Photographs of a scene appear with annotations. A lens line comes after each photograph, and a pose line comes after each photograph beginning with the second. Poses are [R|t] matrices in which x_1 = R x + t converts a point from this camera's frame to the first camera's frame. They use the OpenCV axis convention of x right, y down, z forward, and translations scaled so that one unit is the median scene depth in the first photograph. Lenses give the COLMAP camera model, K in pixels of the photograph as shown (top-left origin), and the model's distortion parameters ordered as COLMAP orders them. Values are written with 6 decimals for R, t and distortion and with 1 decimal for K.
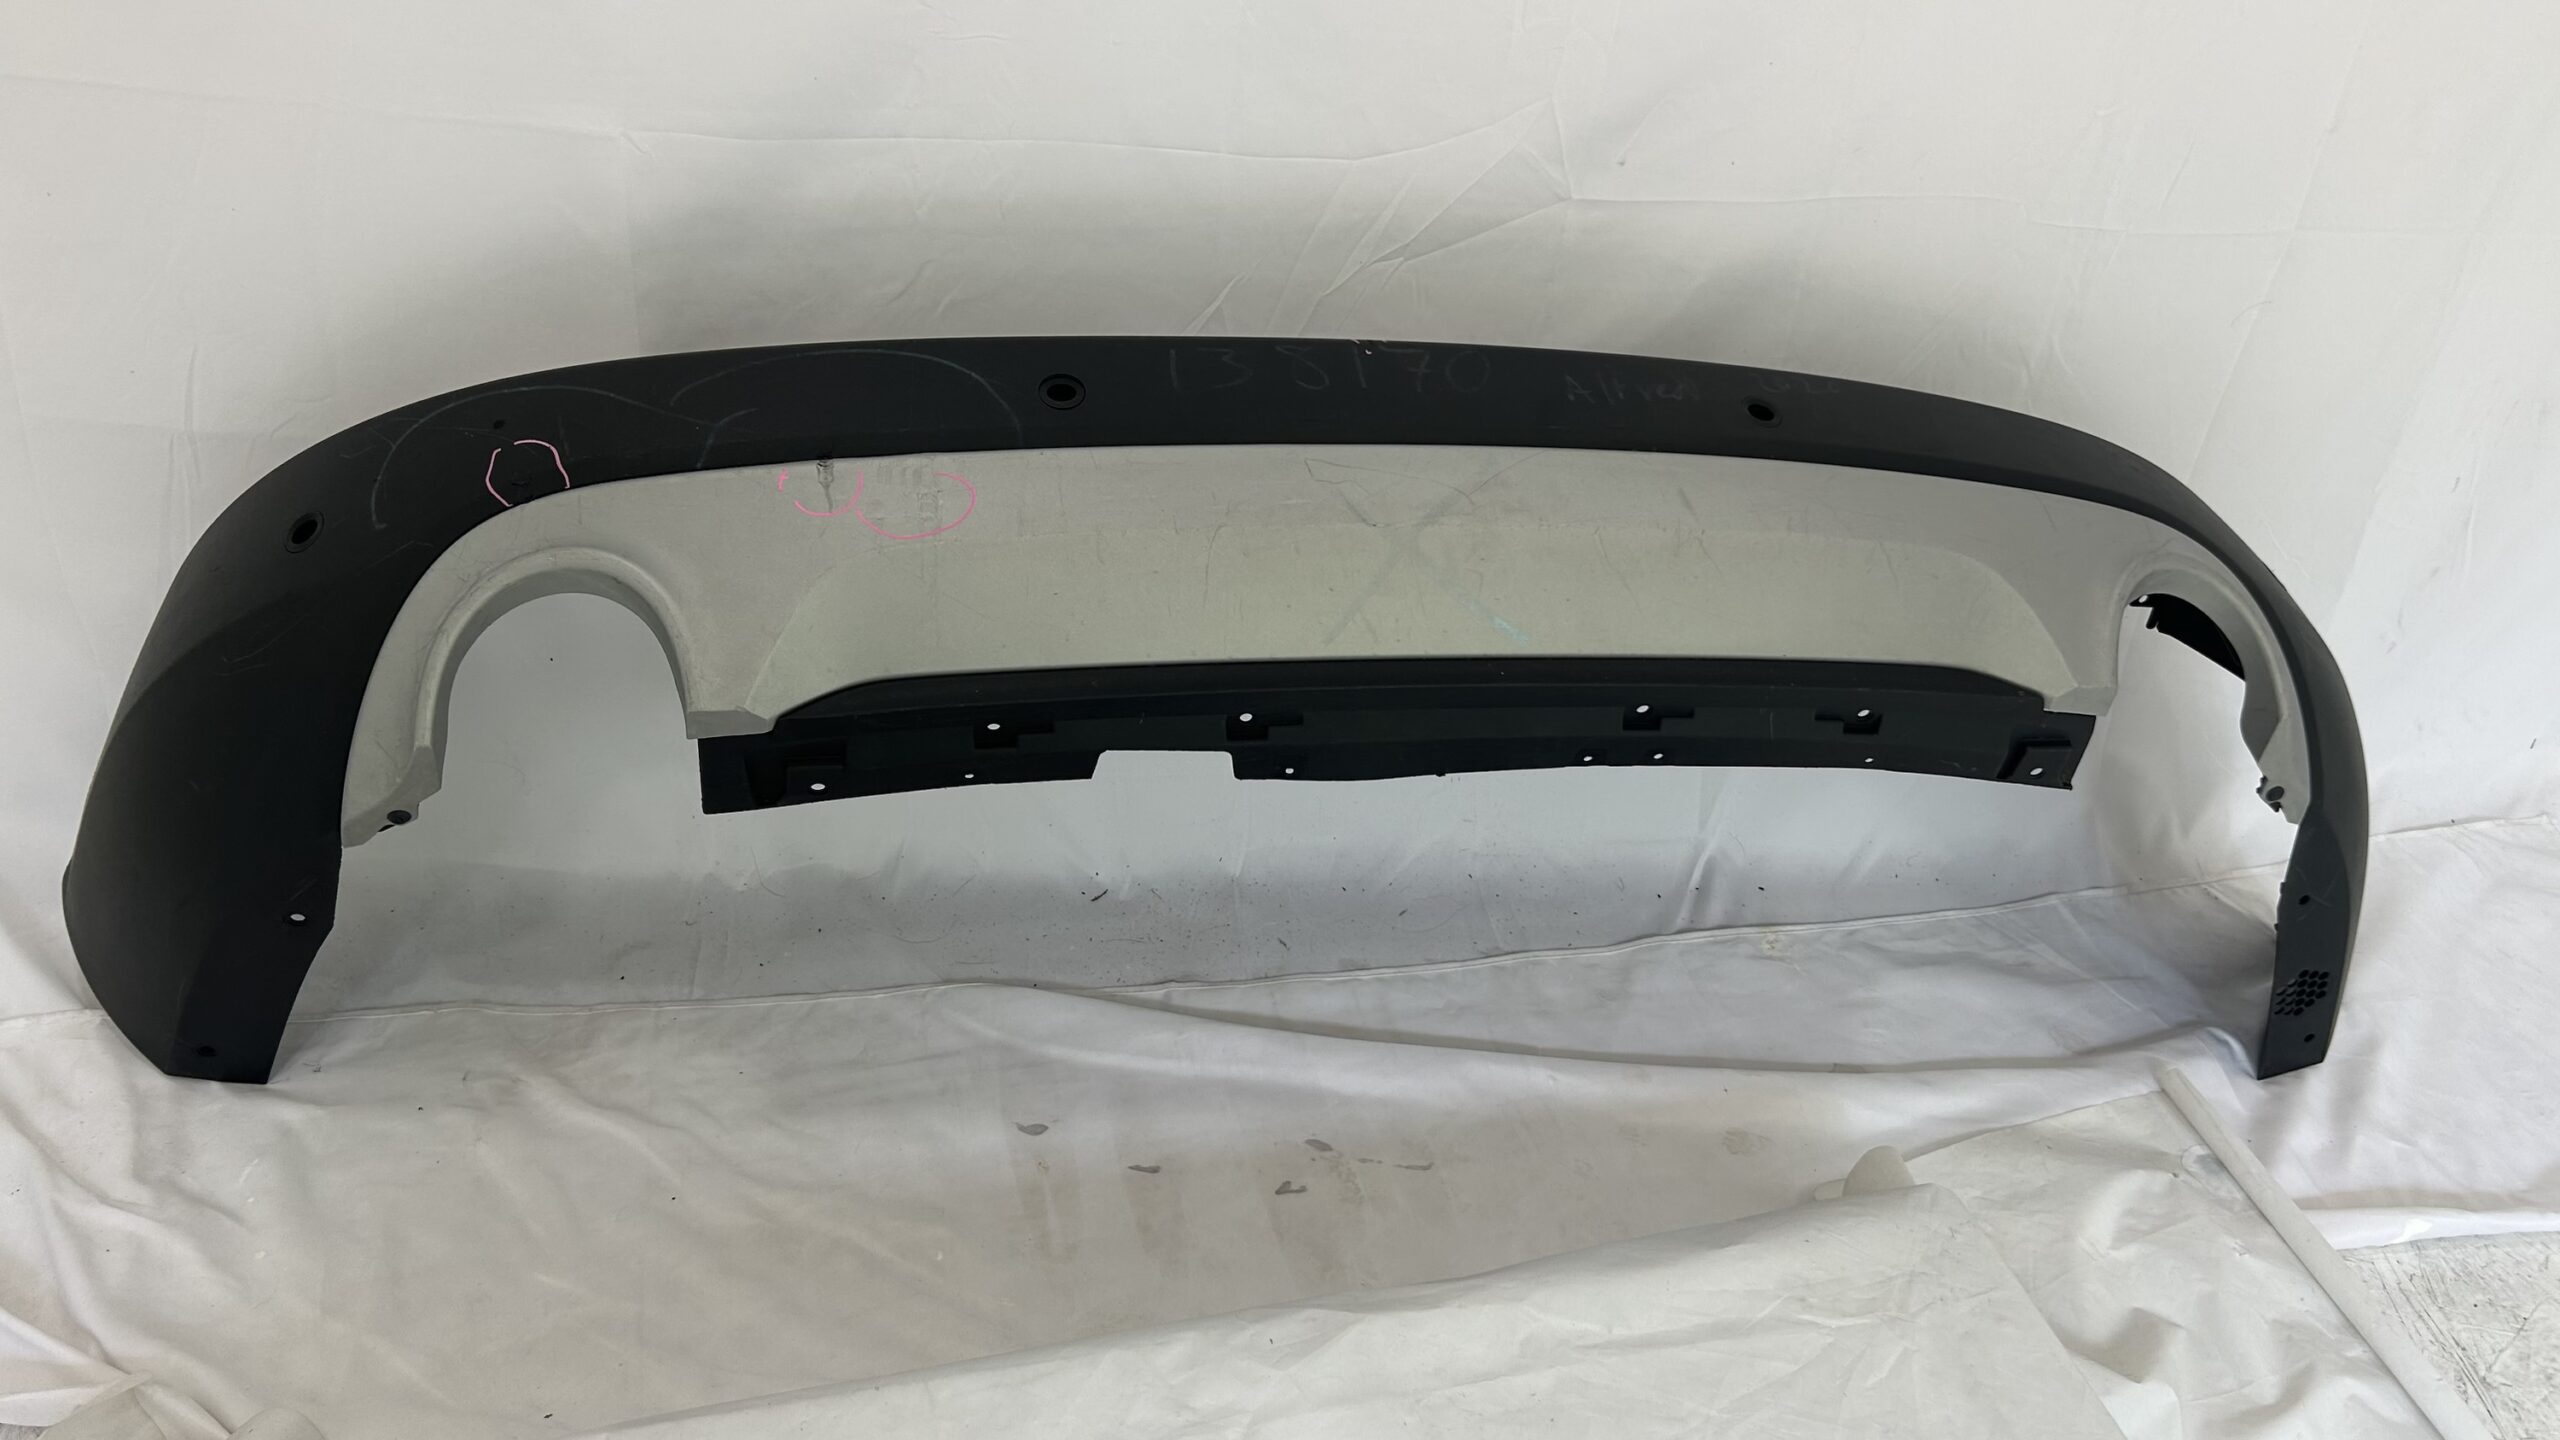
lens RADIAL K [[1861.8, 0, 1282.6], [0, 1861.8, 709.3], [0, 0, 1]] dist [0.054452, -0.035290]
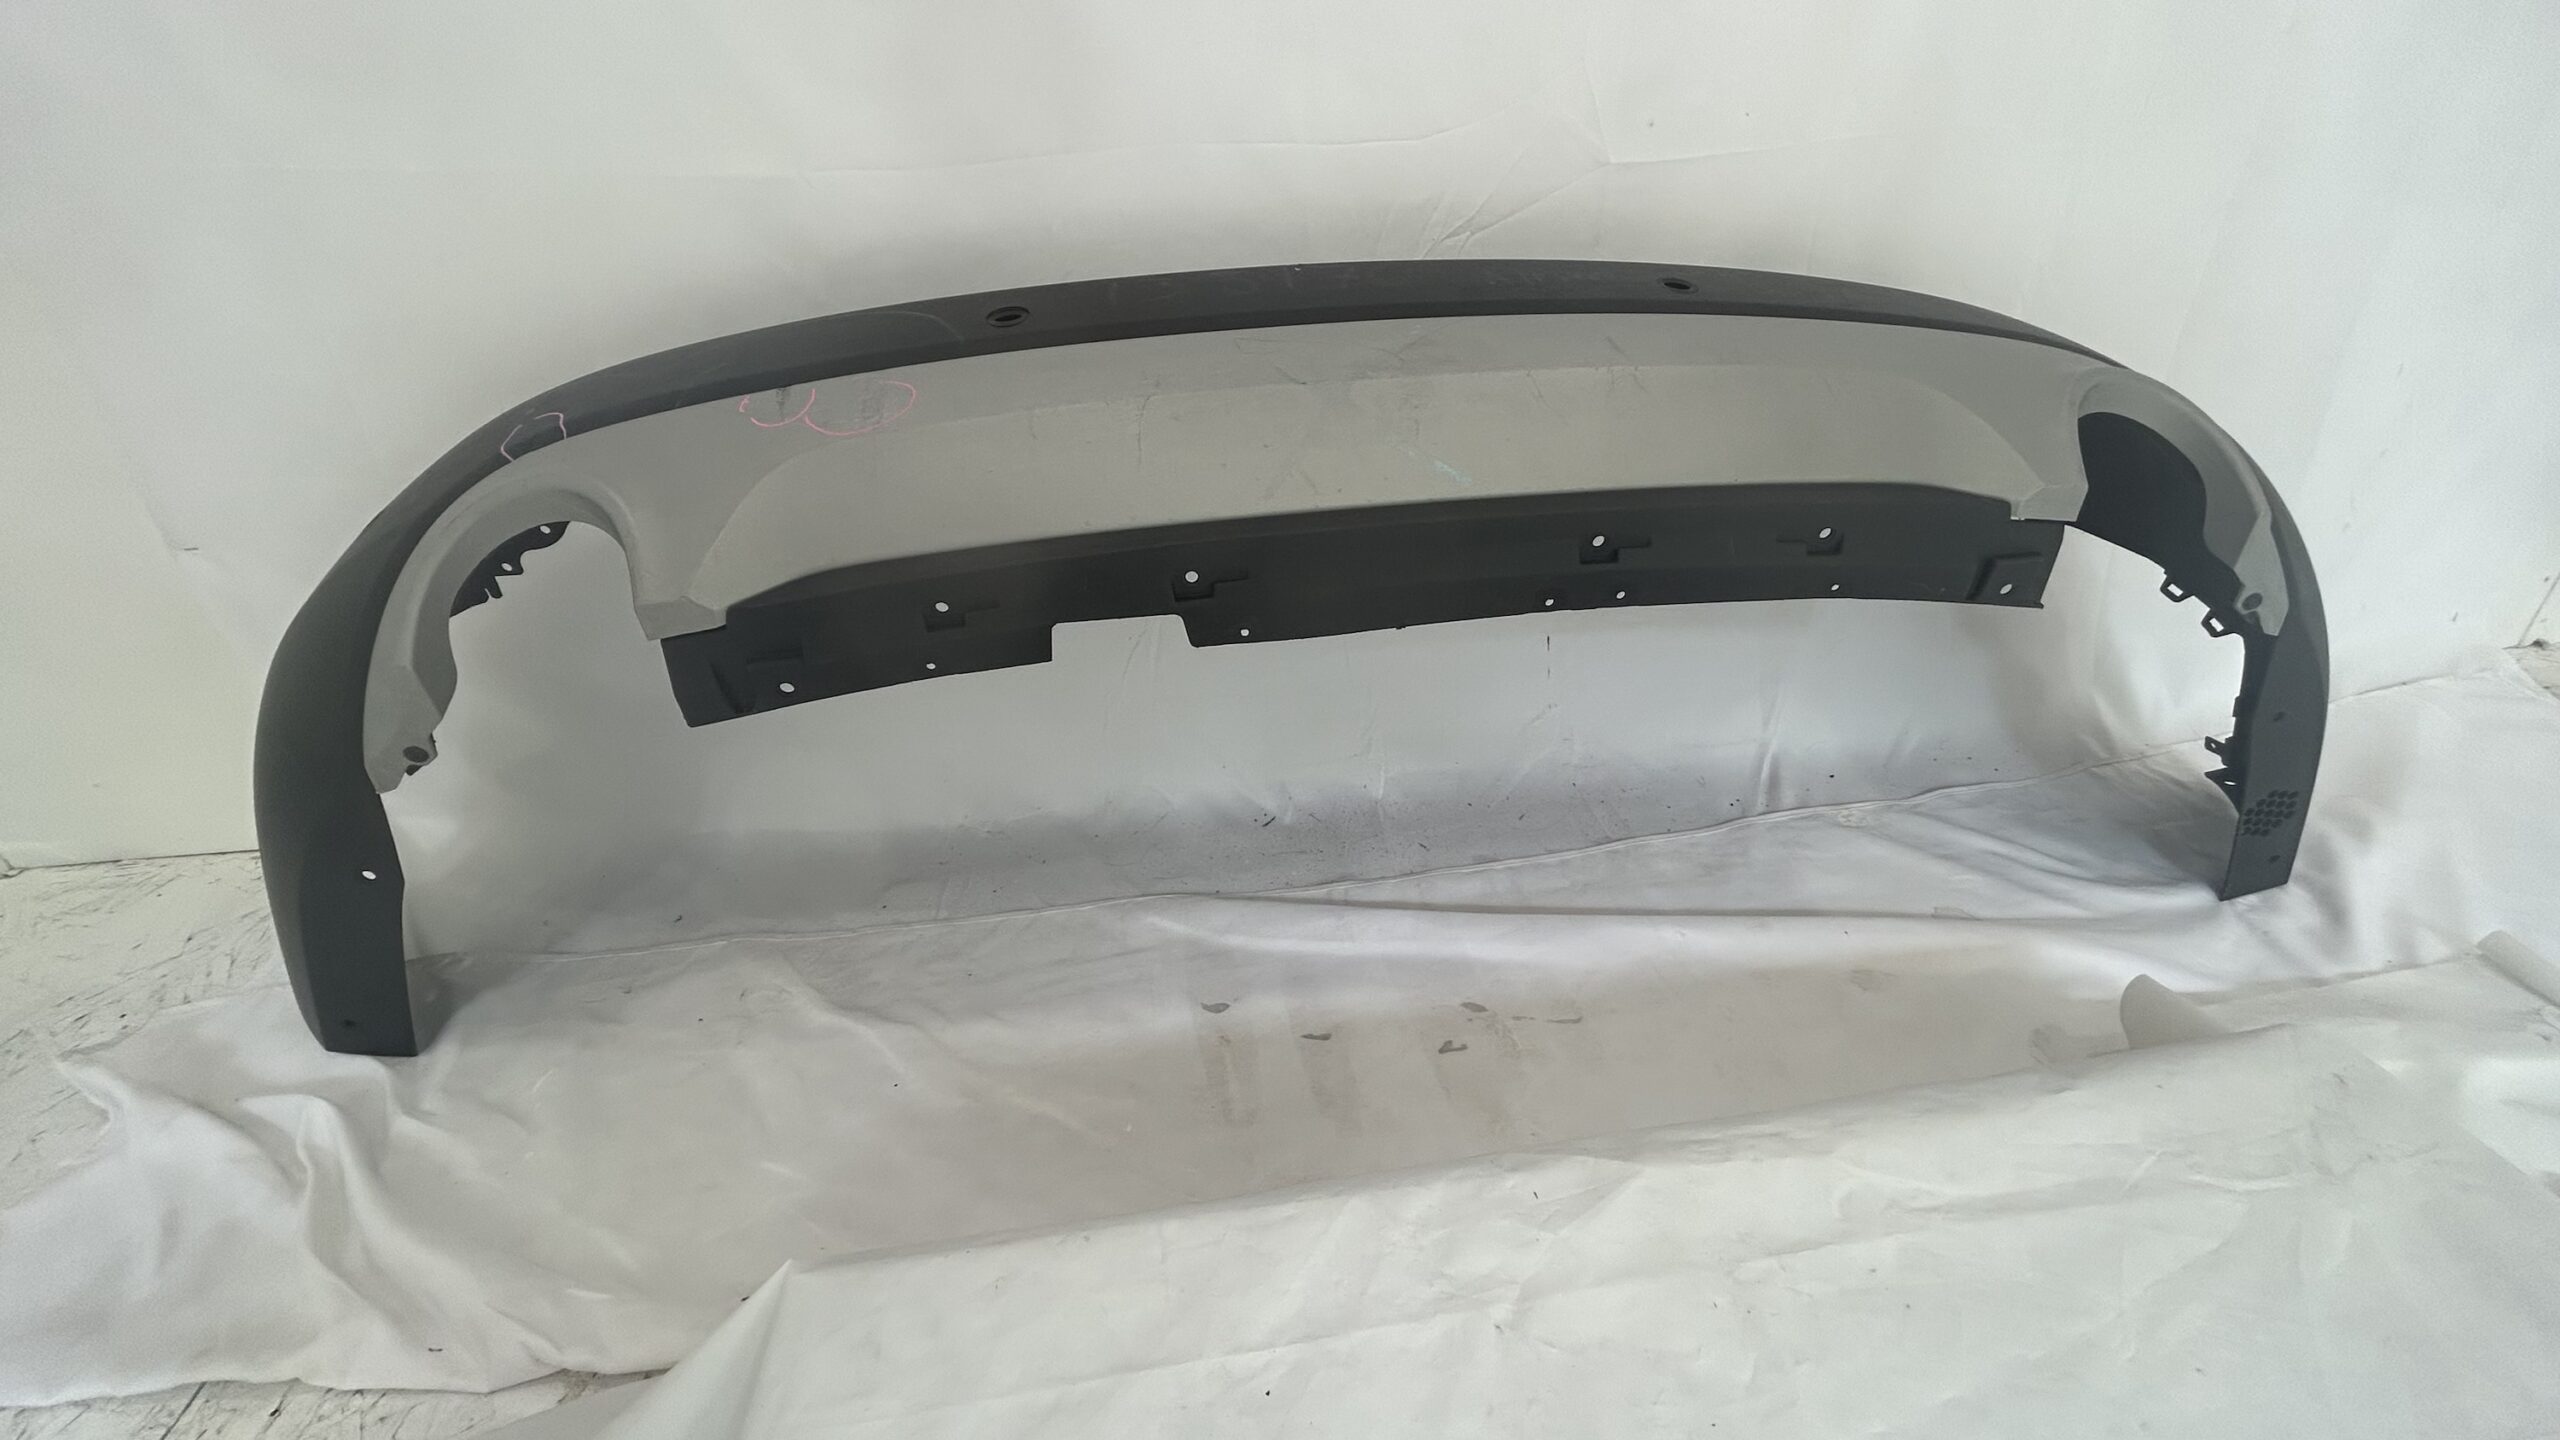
lens RADIAL K [[1021.0, 0, 1280.0], [0, 1021.0, 720.0], [0, 0, 1]] dist [0.001339, -0.000712]
pose [[0.987505, -0.100003, -0.121792, -0.003103], [0.087576, 0.990773, -0.103439, 0.115723], [0.131012, 0.091480, 0.987151, 0.368962]]
